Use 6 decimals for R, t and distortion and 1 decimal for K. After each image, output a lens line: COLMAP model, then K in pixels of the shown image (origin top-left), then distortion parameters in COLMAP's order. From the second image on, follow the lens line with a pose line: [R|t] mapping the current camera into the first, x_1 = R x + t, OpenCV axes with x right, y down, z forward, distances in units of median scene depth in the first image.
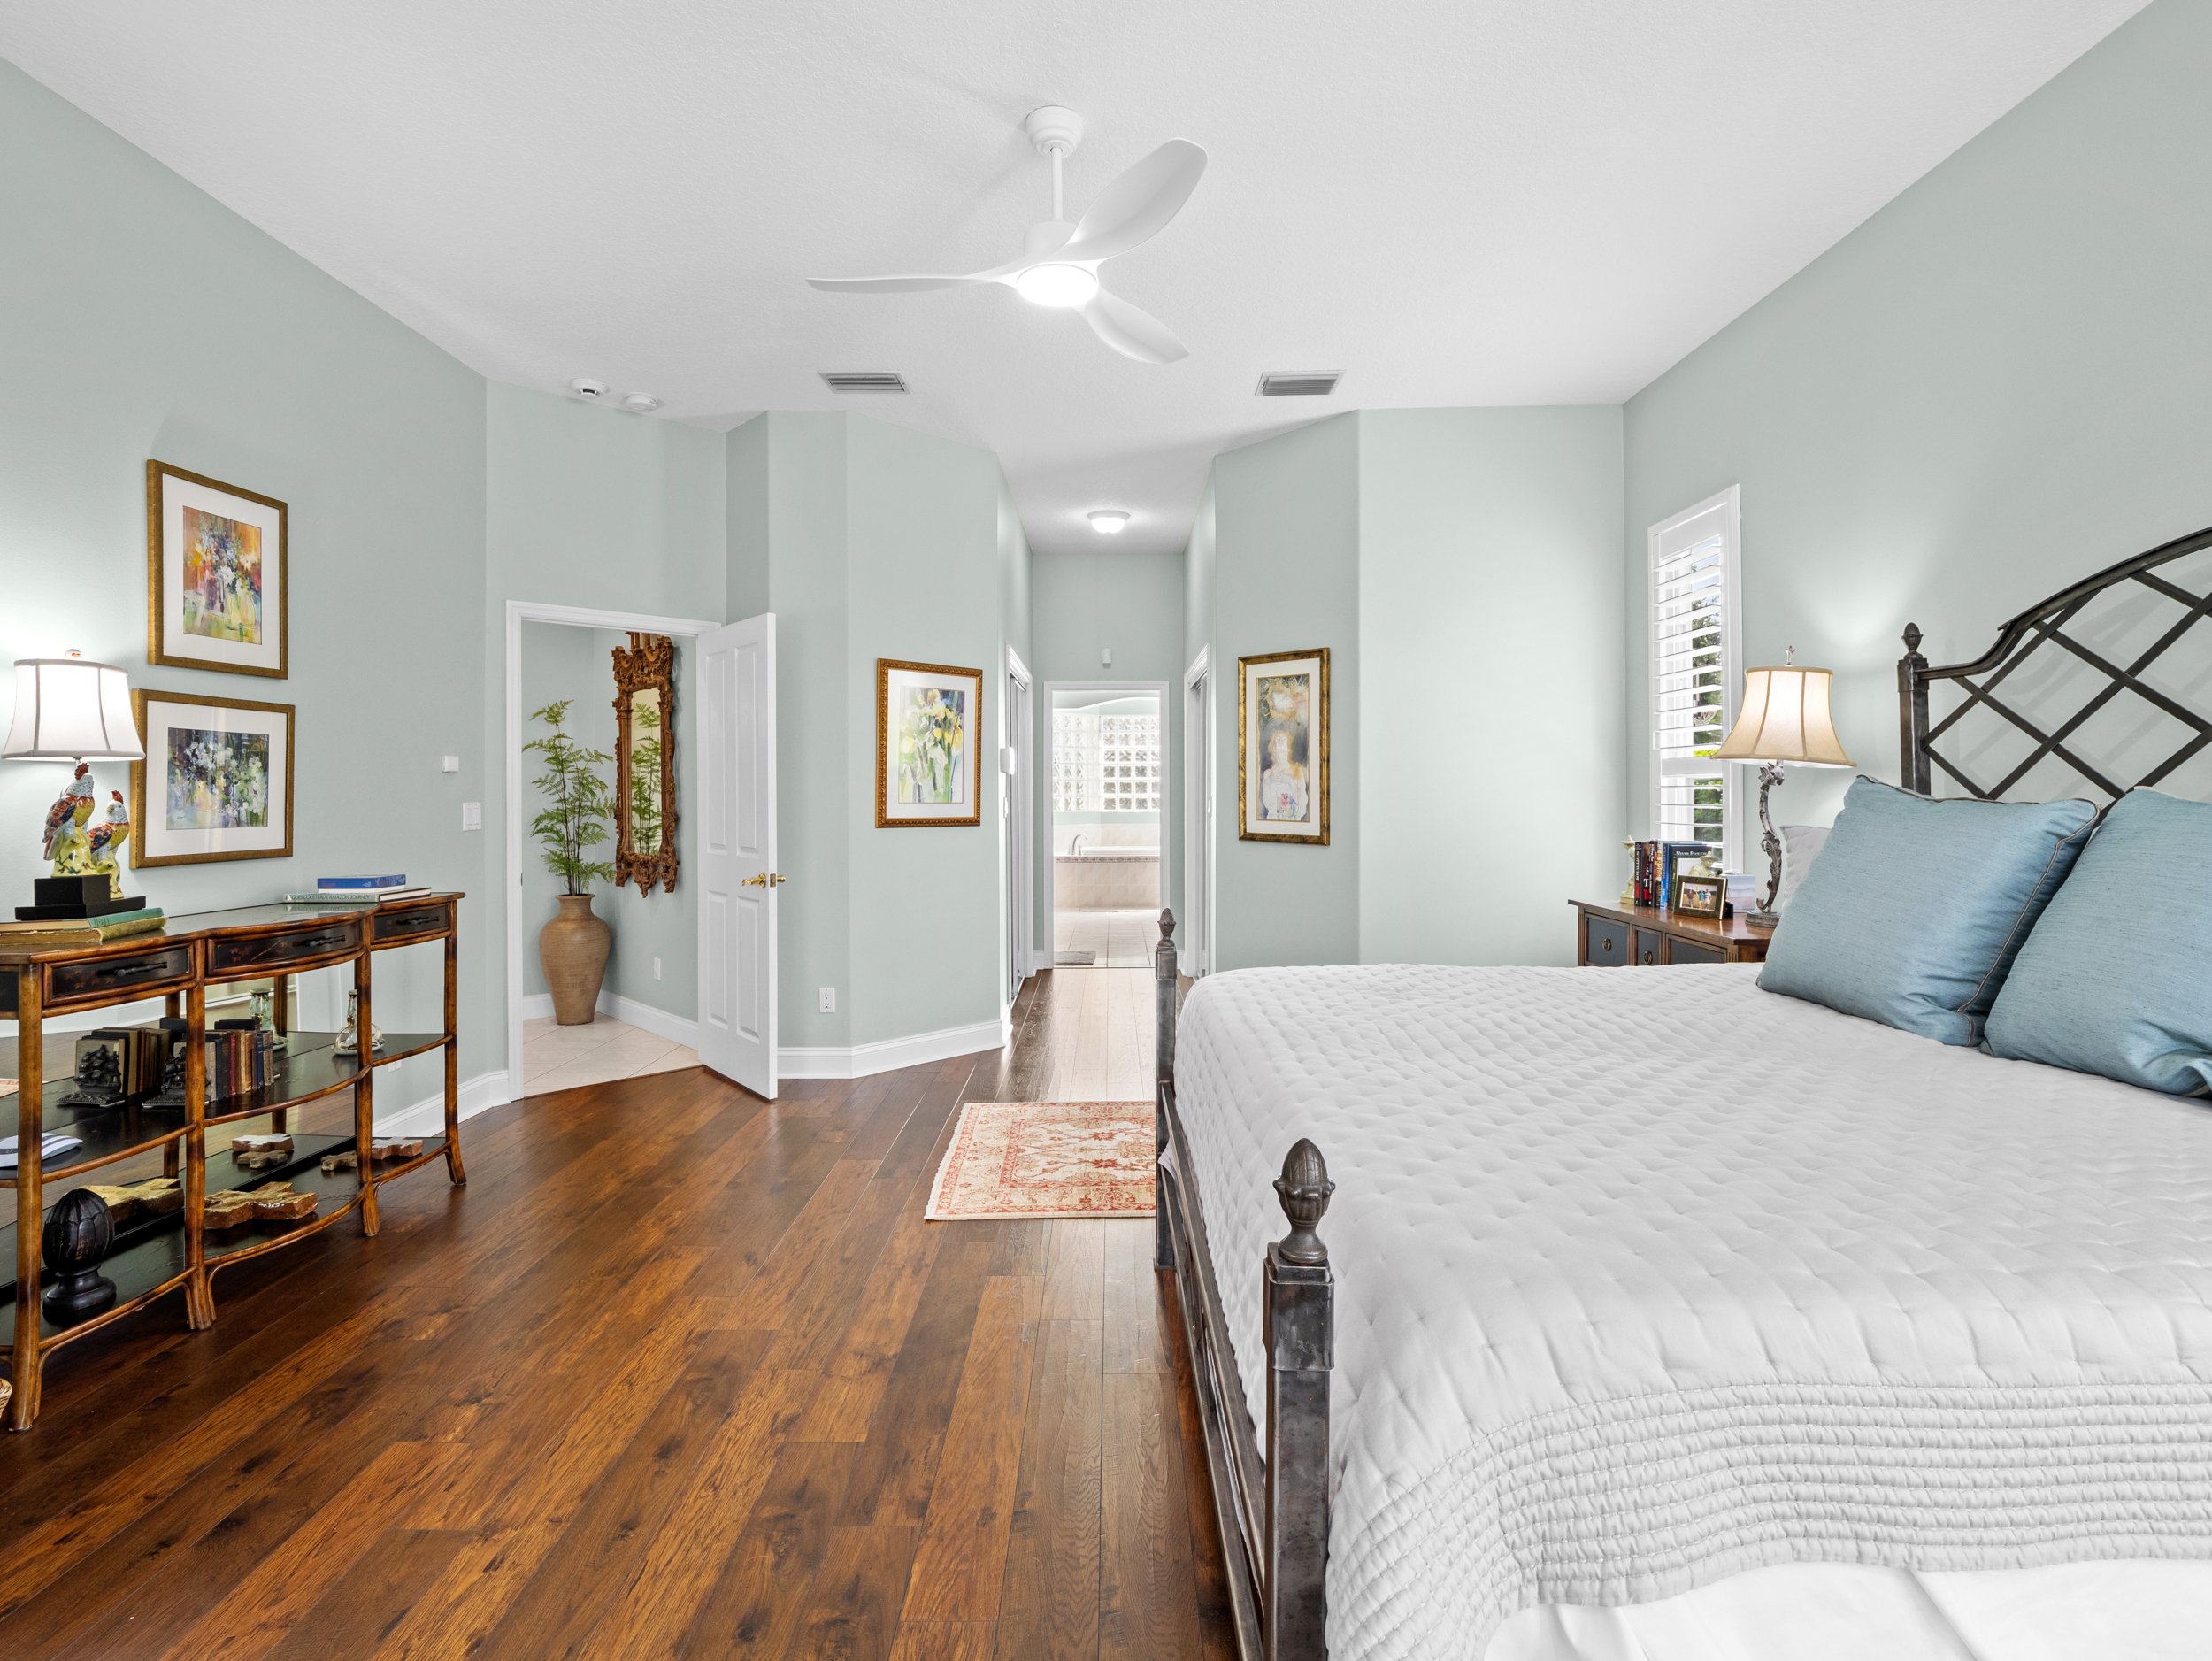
lens RADIAL K [[1081.9, 0, 1114.3], [0, 1081.9, 817.5], [0, 0, 1]] dist [-0.009228, -0.005314]
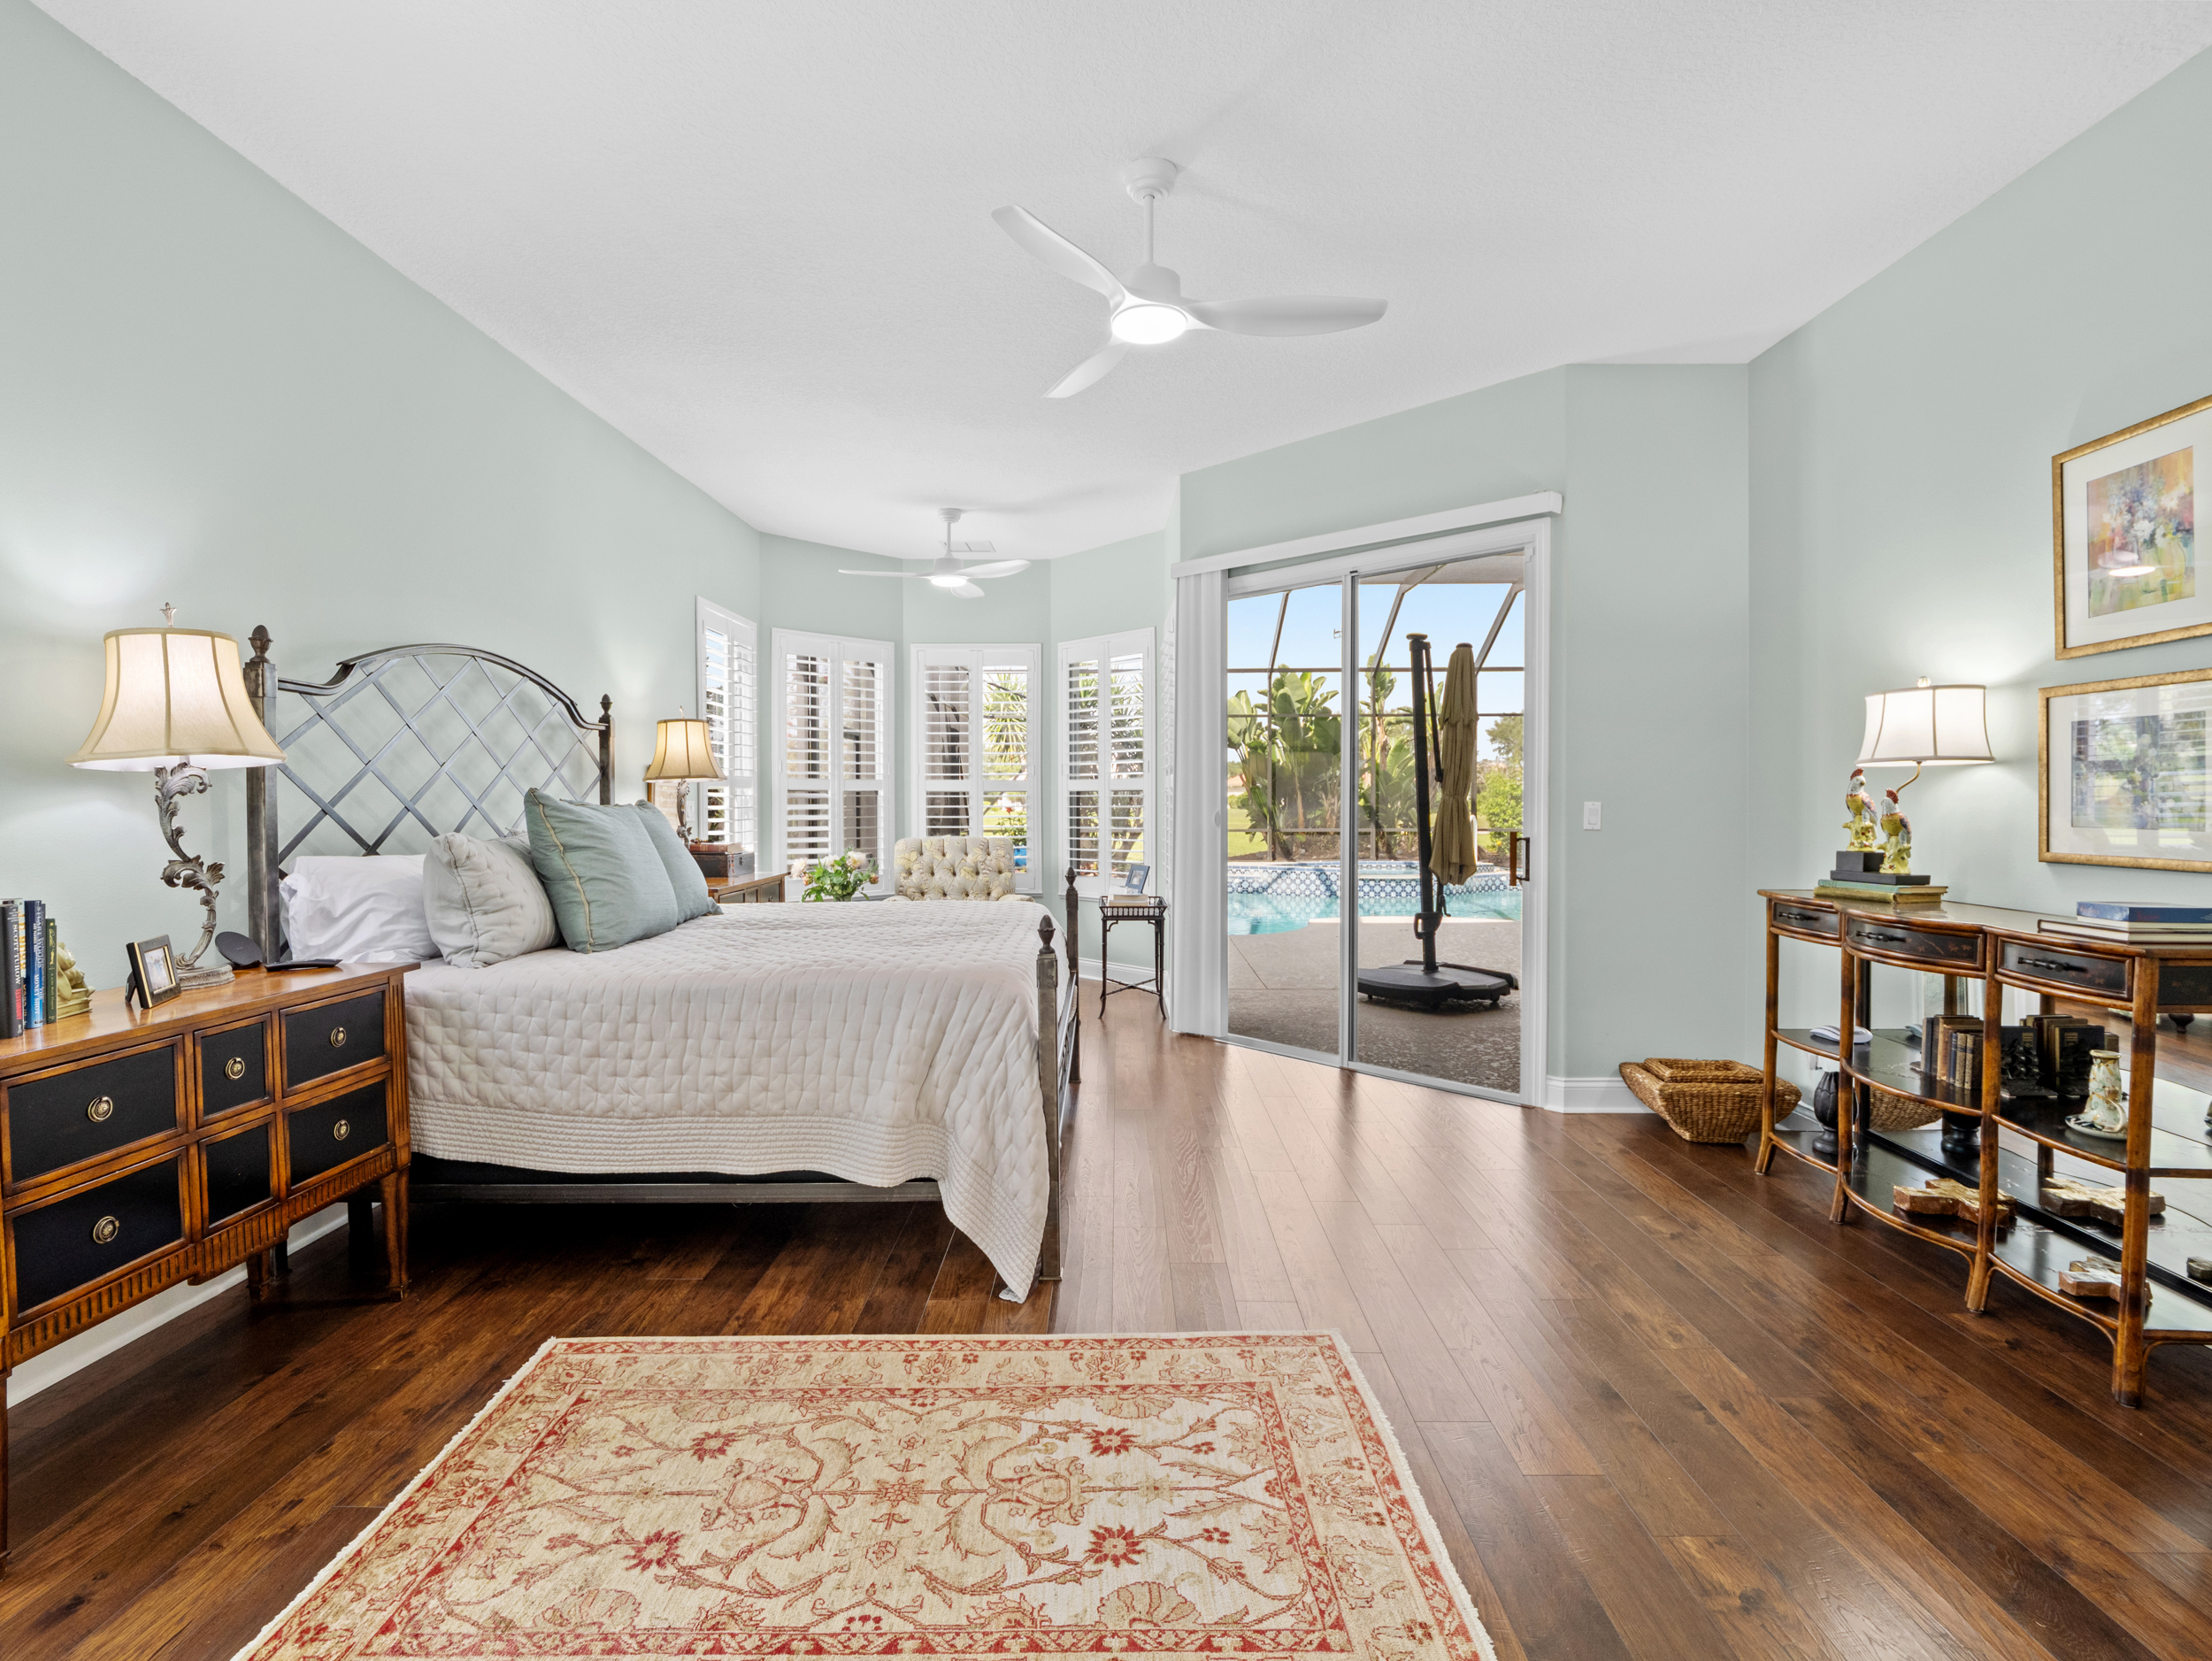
lens RADIAL K [[1081.9, 0, 1098.3], [0, 1081.9, 822.3], [0, 0, 1]] dist [-0.009228, -0.005314]
pose [[-0.999742, 0.007663, 0.021381, -0.018491], [0.008616, 0.998956, 0.044865, -0.038329], [-0.021015, 0.045037, -0.998764, 1.745061]]
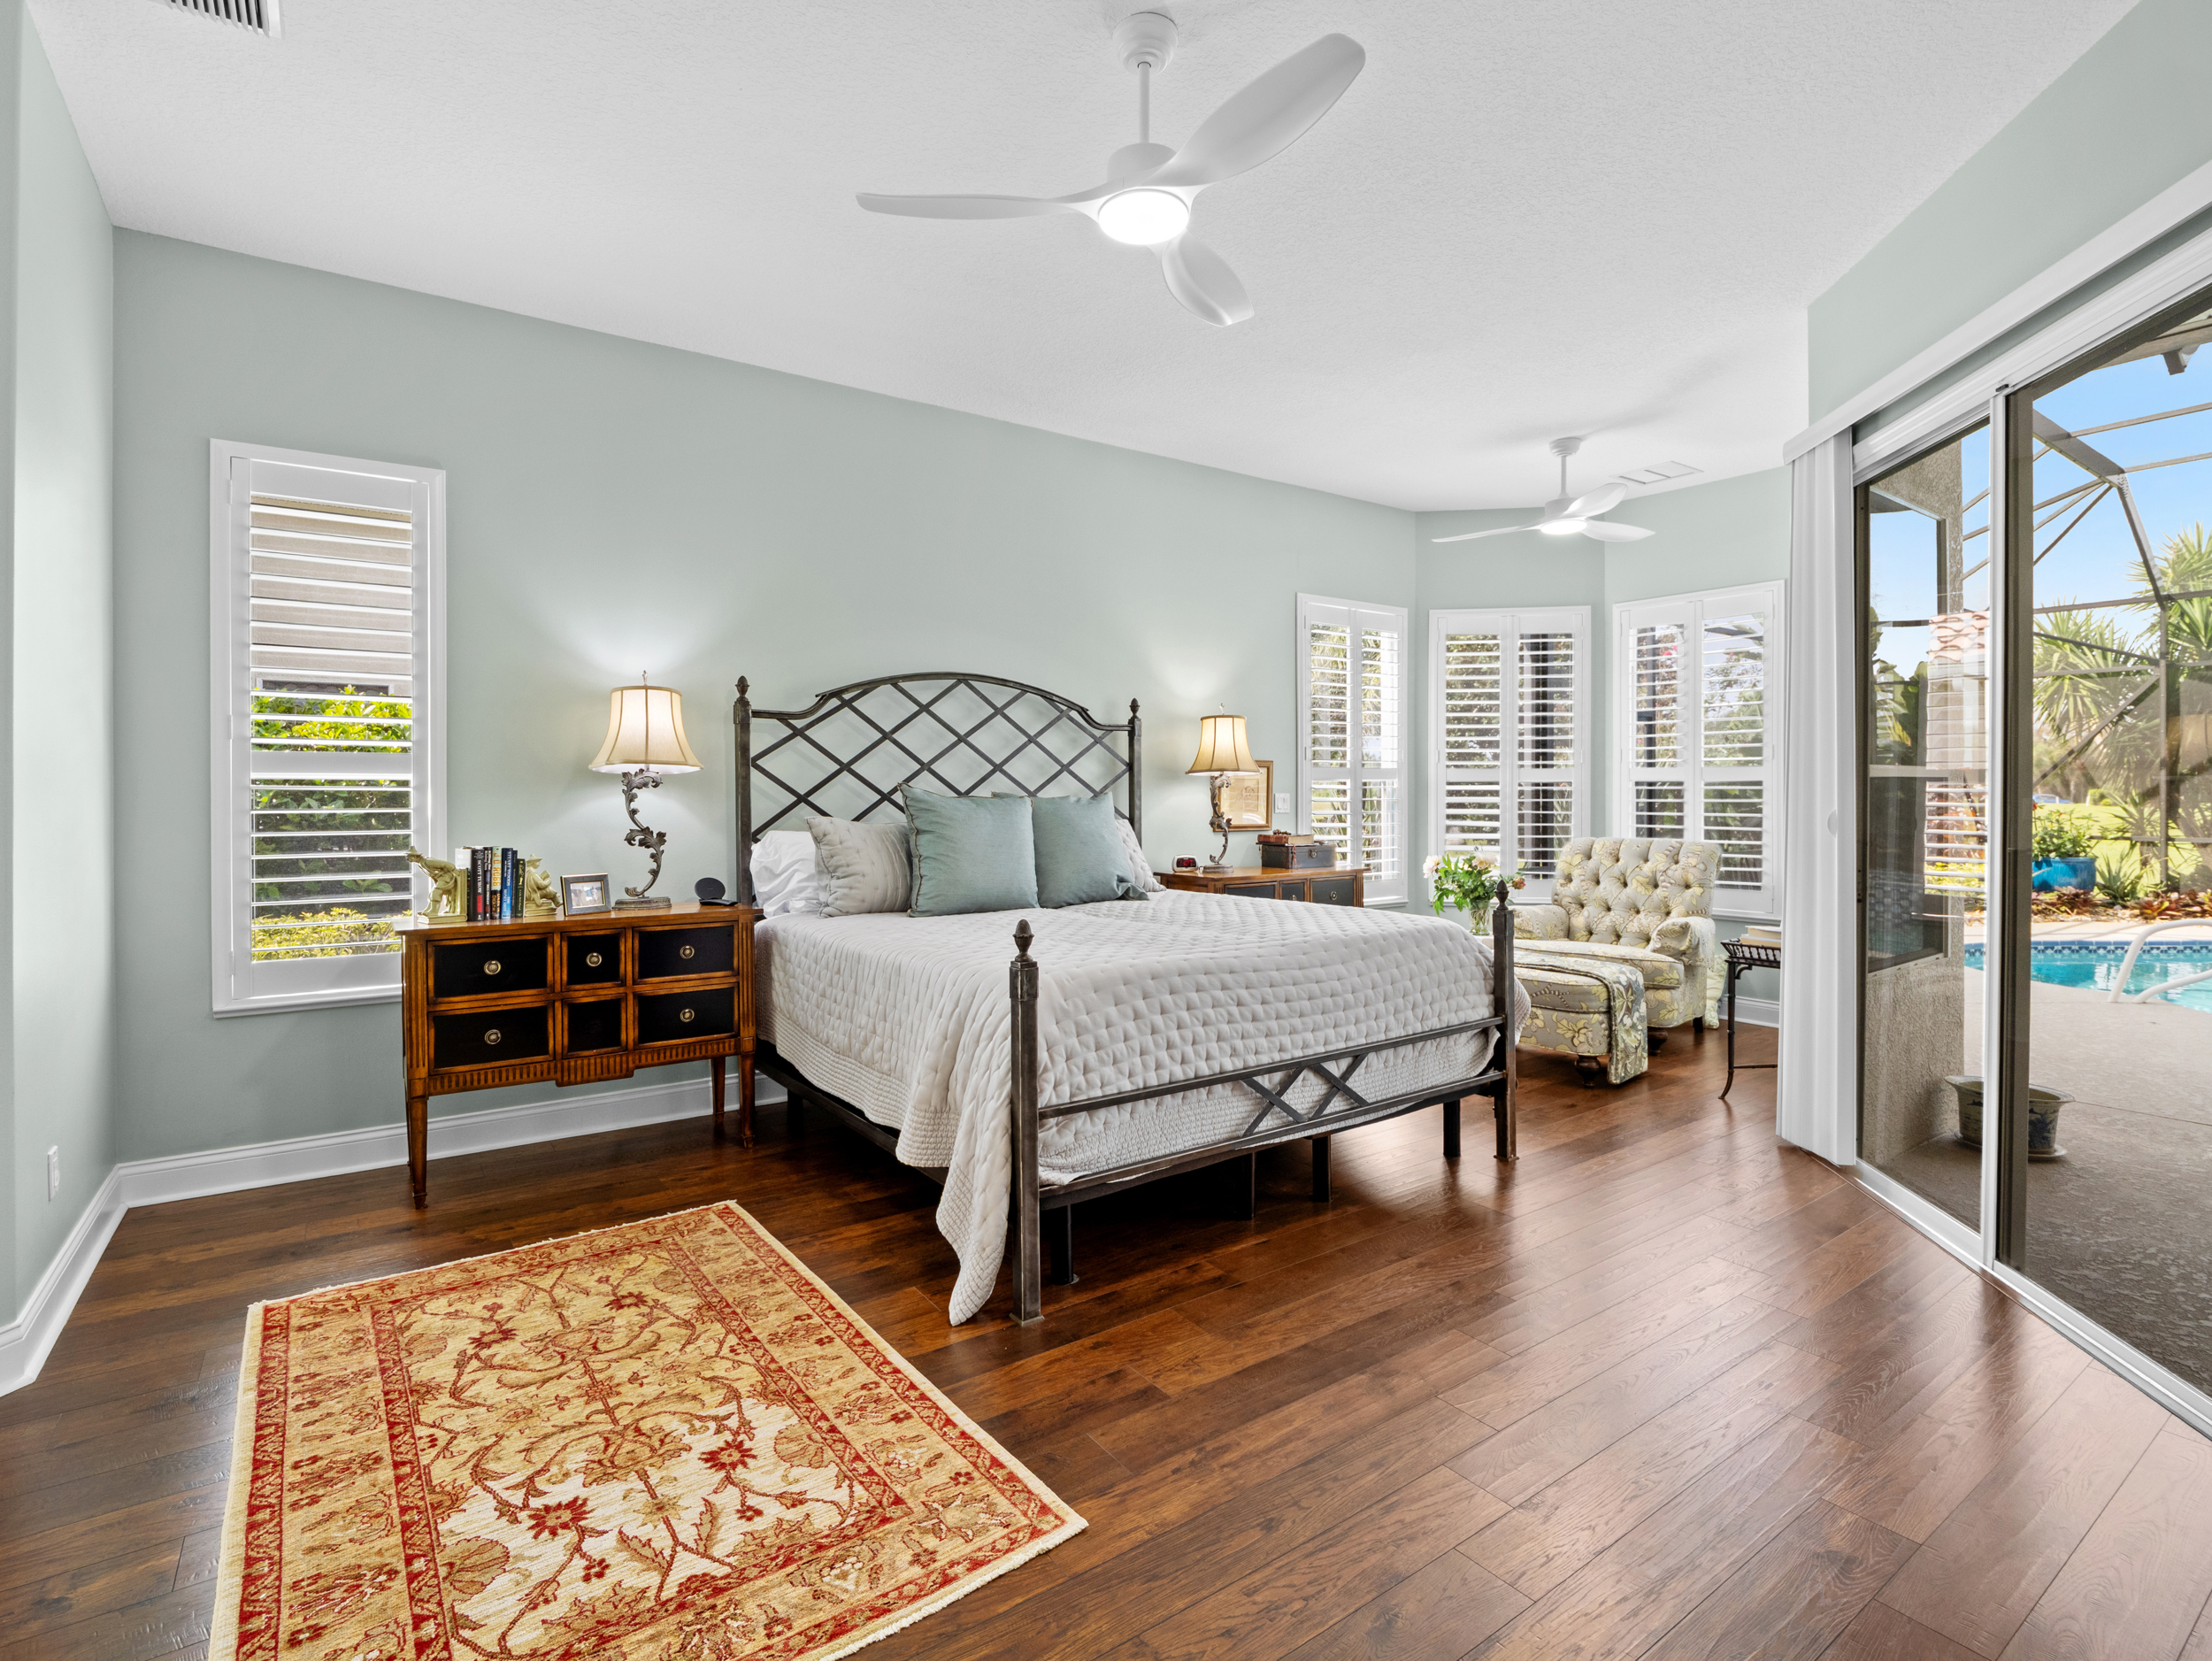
lens RADIAL K [[1081.9, 0, 1080.2], [0, 1081.9, 802.0], [0, 0, 1]] dist [-0.009228, -0.005314]
pose [[-0.561434, -0.003037, 0.827516, -0.636909], [0.022975, 0.999551, 0.019256, -0.026845], [-0.827203, 0.029823, -0.561112, 1.289907]]
